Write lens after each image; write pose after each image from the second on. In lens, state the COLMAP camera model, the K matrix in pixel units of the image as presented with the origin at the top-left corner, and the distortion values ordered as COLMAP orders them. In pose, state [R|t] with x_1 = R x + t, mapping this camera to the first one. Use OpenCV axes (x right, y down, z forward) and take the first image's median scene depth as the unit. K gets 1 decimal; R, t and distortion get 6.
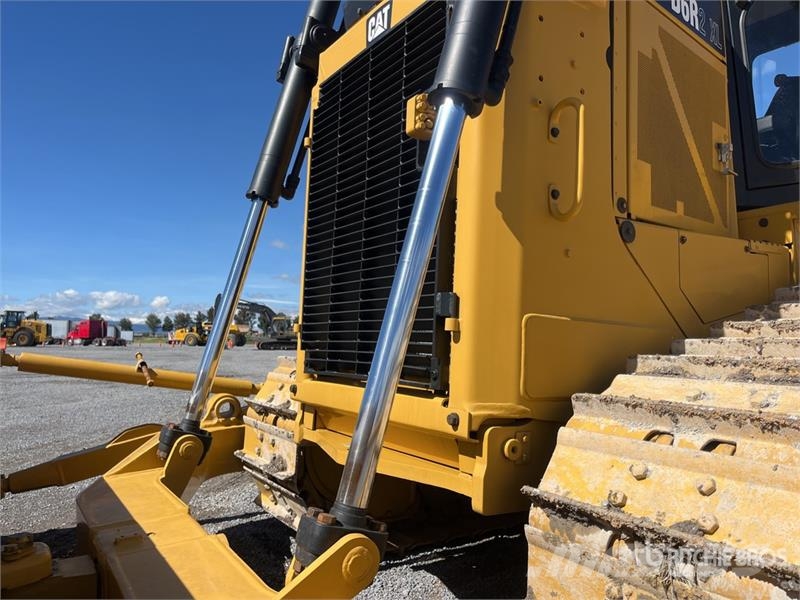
lens RADIAL K [[605.4, 0, 400.0], [0, 605.4, 300.0], [0, 0, 1]] dist [0.046943, -0.045893]
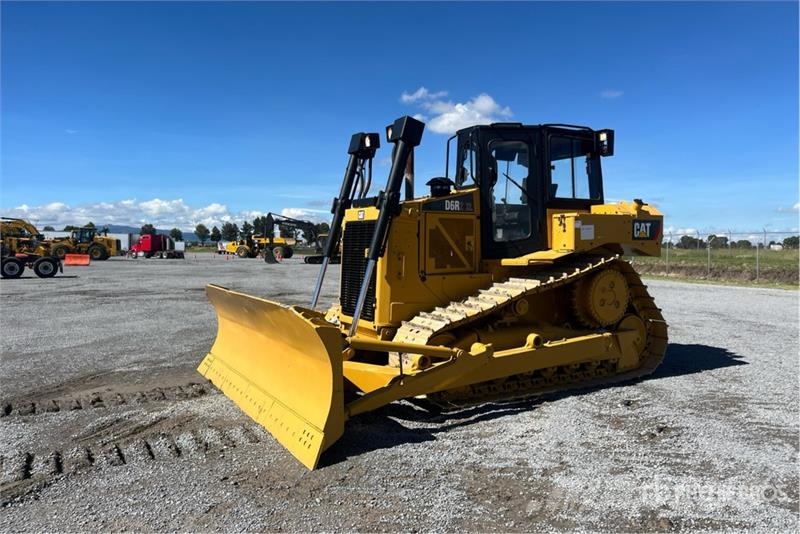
lens RADIAL K [[604.0, 0, 412.9], [0, 604.0, 262.8], [0, 0, 1]] dist [0.044458, -0.005322]
pose [[0.998846, -0.000280, -0.048017, 0.374743], [0.004602, 0.995938, 0.089928, -0.428448], [0.047796, -0.090045, 0.994790, -2.148640]]
